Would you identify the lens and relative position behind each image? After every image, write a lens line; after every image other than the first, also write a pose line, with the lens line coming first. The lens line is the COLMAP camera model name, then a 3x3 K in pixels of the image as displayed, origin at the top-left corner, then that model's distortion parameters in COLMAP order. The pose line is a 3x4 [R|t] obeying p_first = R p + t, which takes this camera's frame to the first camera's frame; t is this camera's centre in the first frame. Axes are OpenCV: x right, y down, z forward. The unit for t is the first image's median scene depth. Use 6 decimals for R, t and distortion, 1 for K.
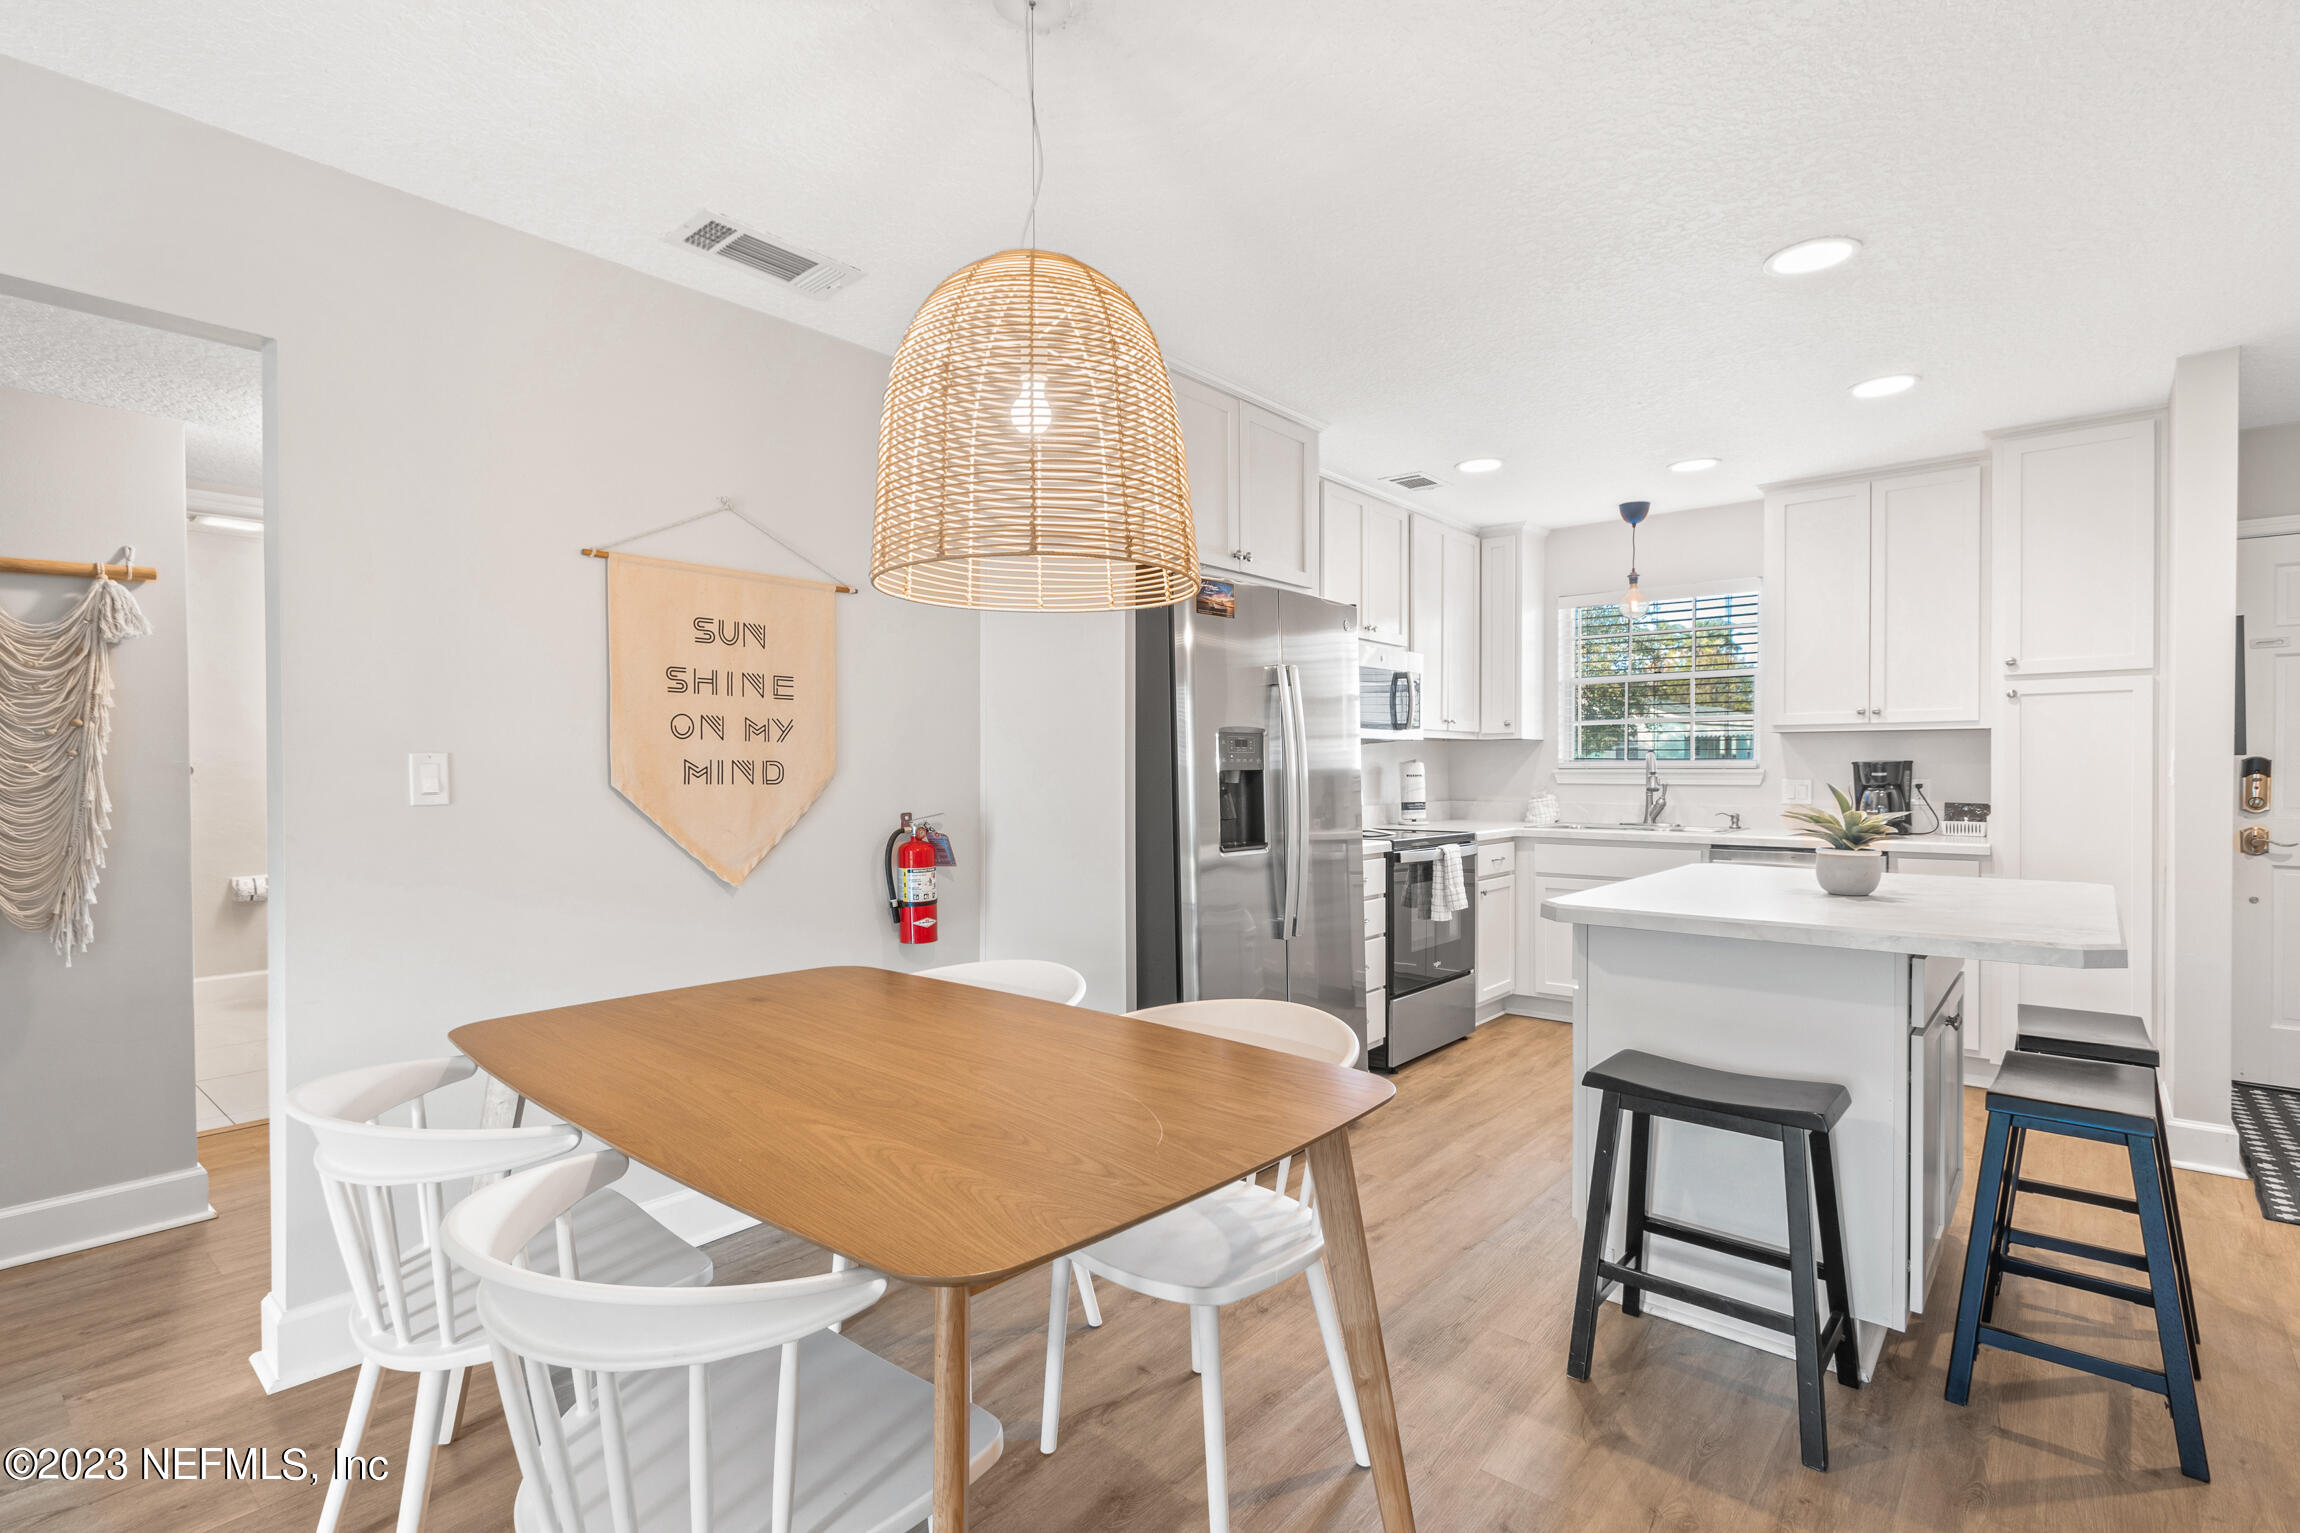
lens RADIAL K [[1079.0, 0, 1164.5], [0, 1079.0, 775.4], [0, 0, 1]] dist [0.000981, 0.000478]
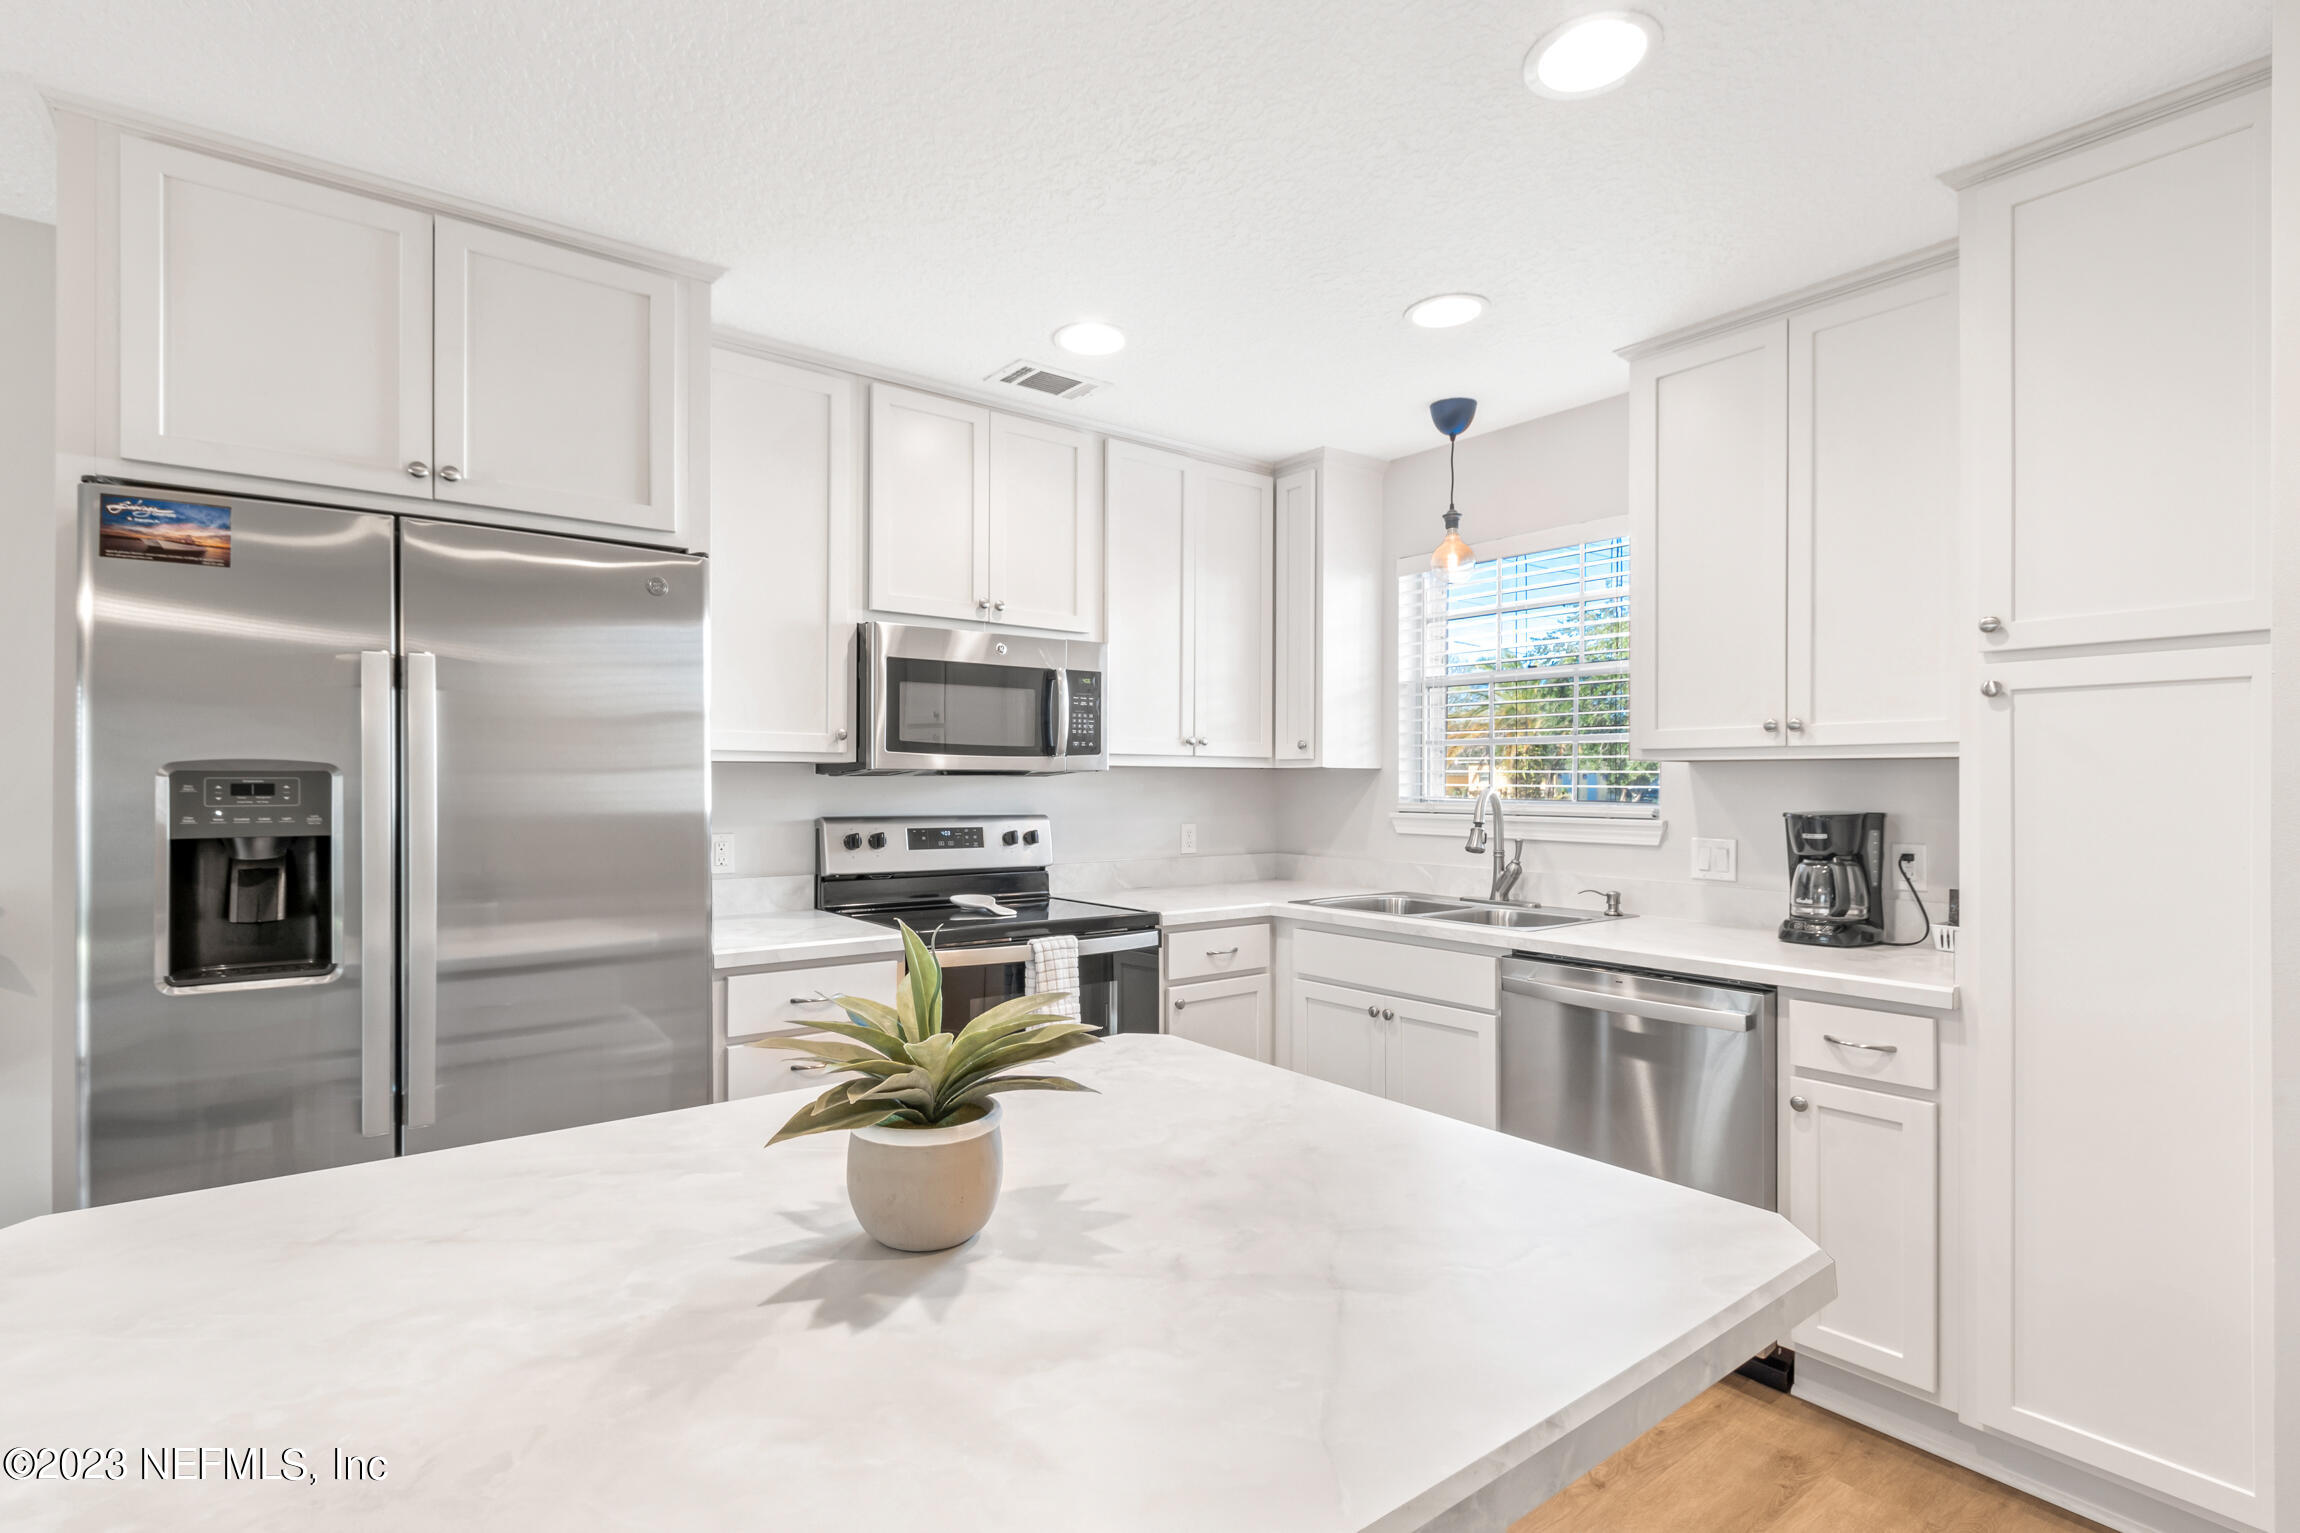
lens RADIAL K [[1079.0, 0, 1146.8], [0, 1079.0, 777.5], [0, 0, 1]] dist [0.000981, 0.000478]
pose [[0.977054, 0.004944, -0.212934, 0.645708], [-0.007607, 0.999903, -0.011689, -0.032945], [0.212855, 0.013041, 0.976997, 0.549939]]
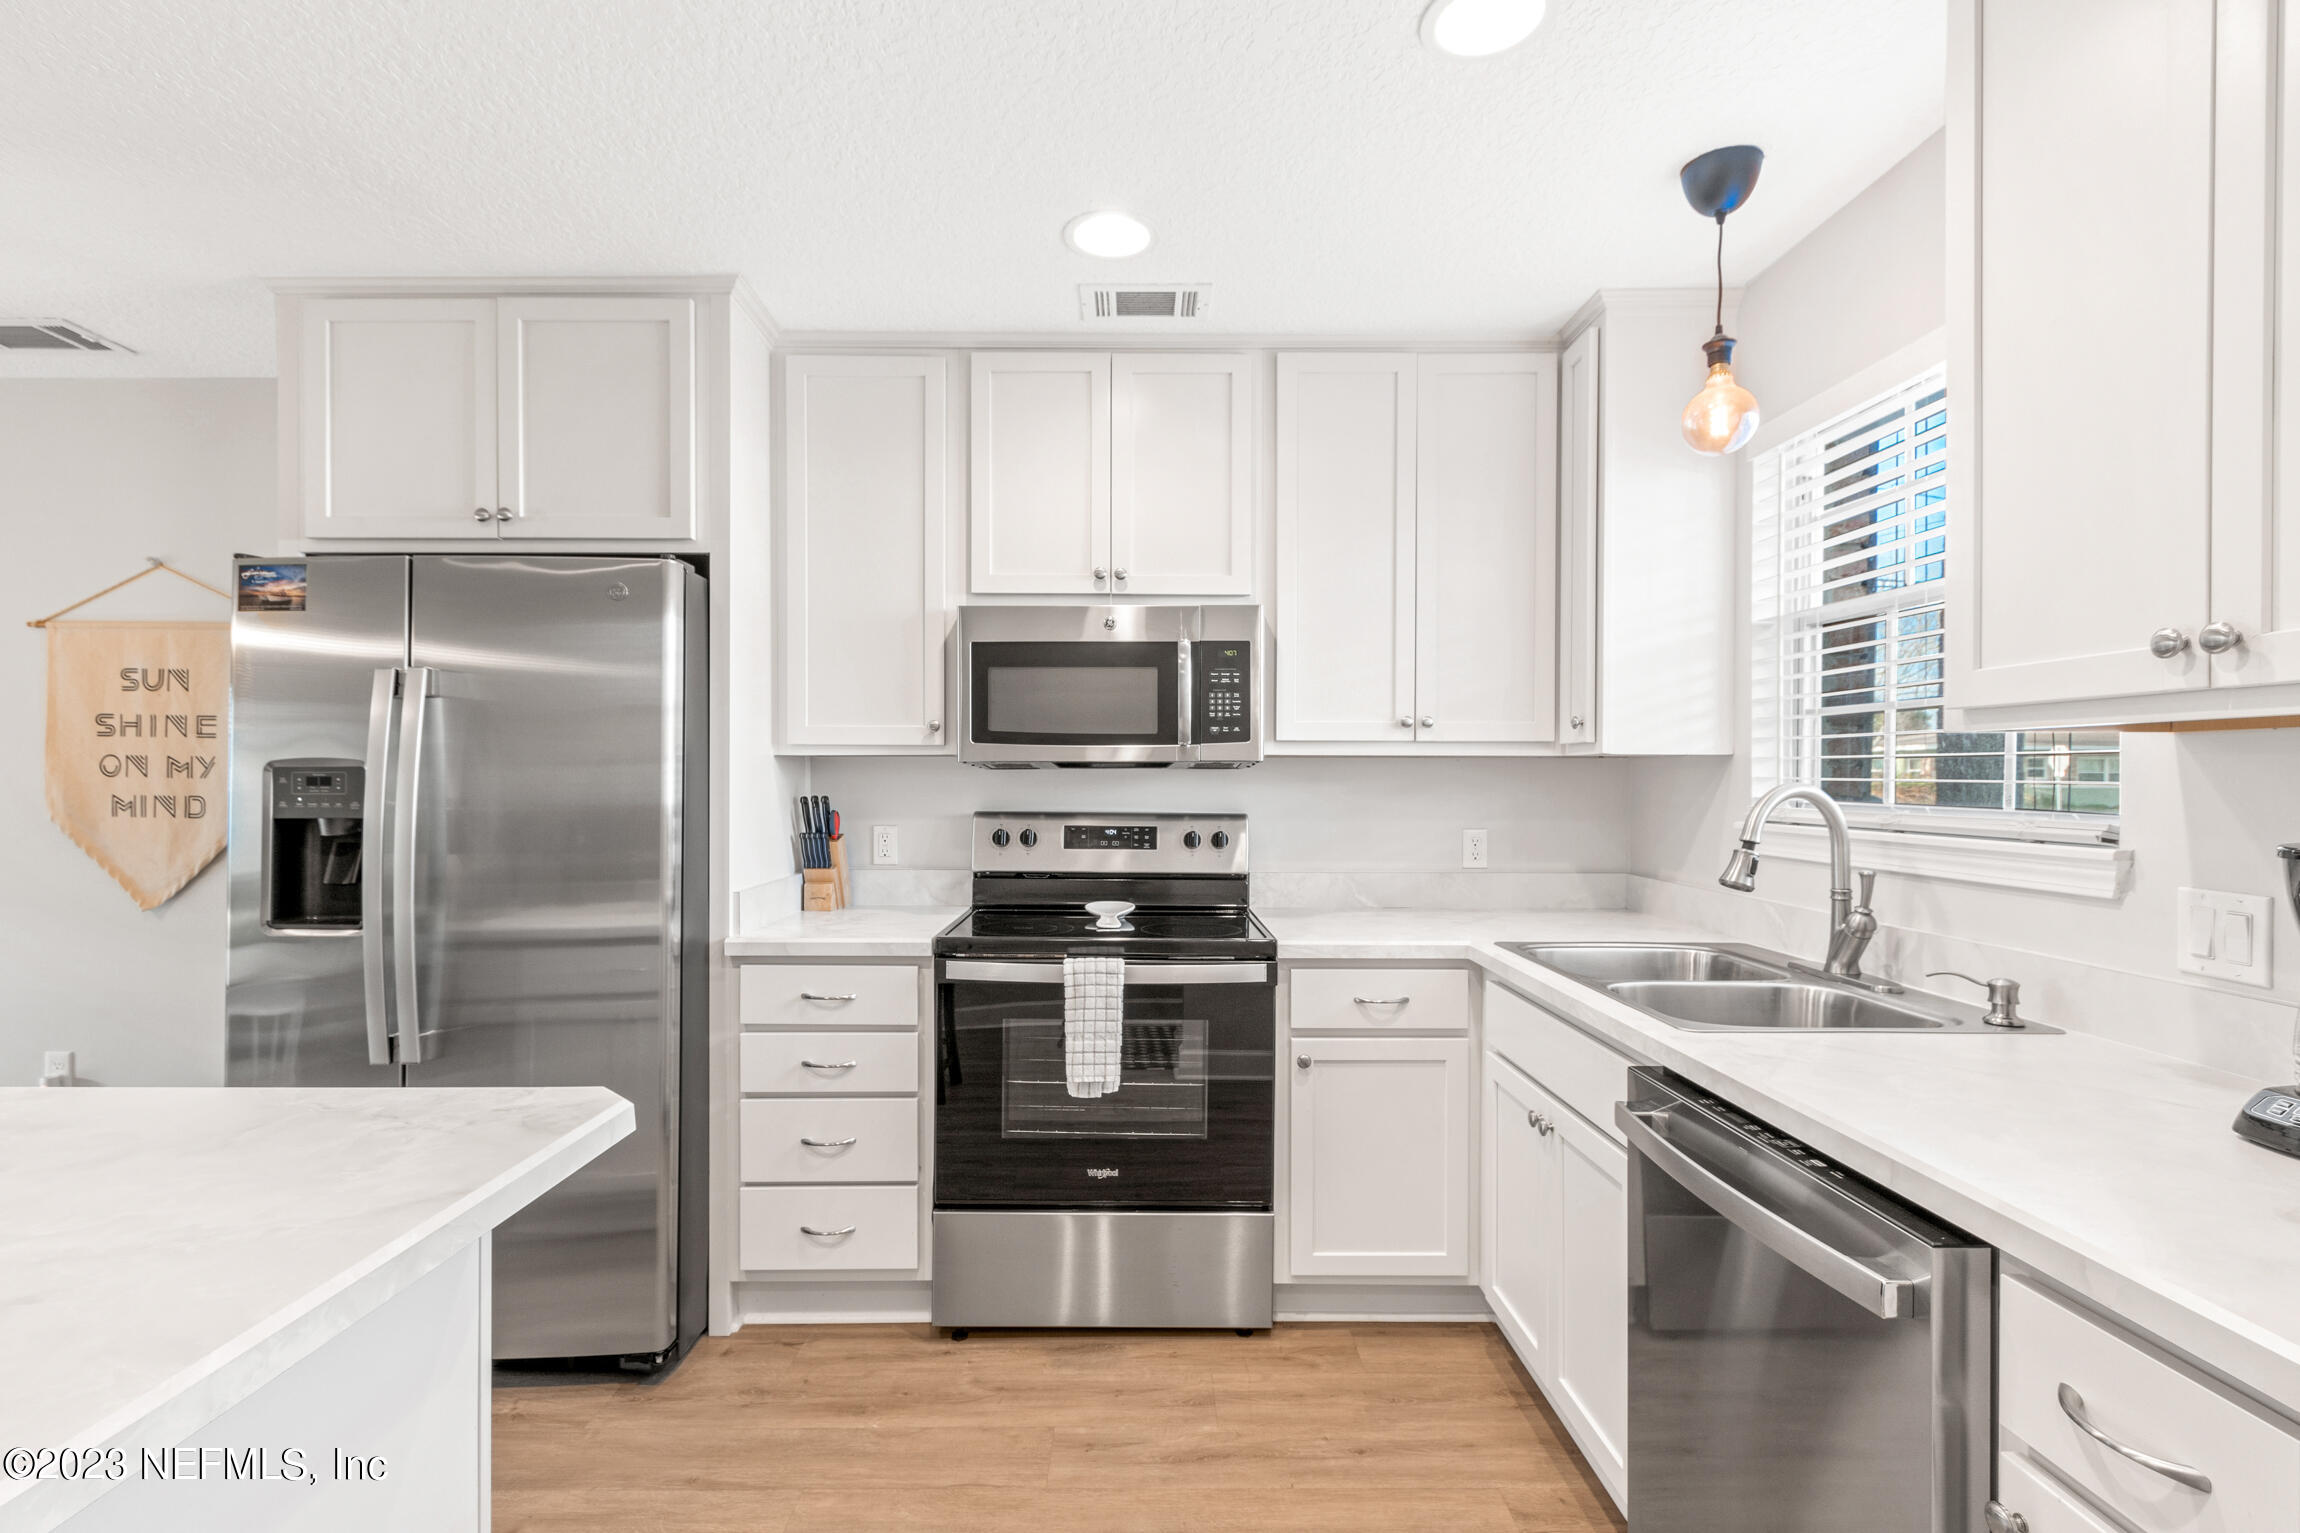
lens RADIAL K [[1079.0, 0, 1151.9], [0, 1079.0, 777.4], [0, 0, 1]] dist [0.000981, 0.000478]
pose [[0.649747, 0.005450, -0.760131, 0.985587], [-0.009768, 0.999952, -0.001180, -0.037027], [0.760087, 0.008192, 0.649769, 0.954246]]
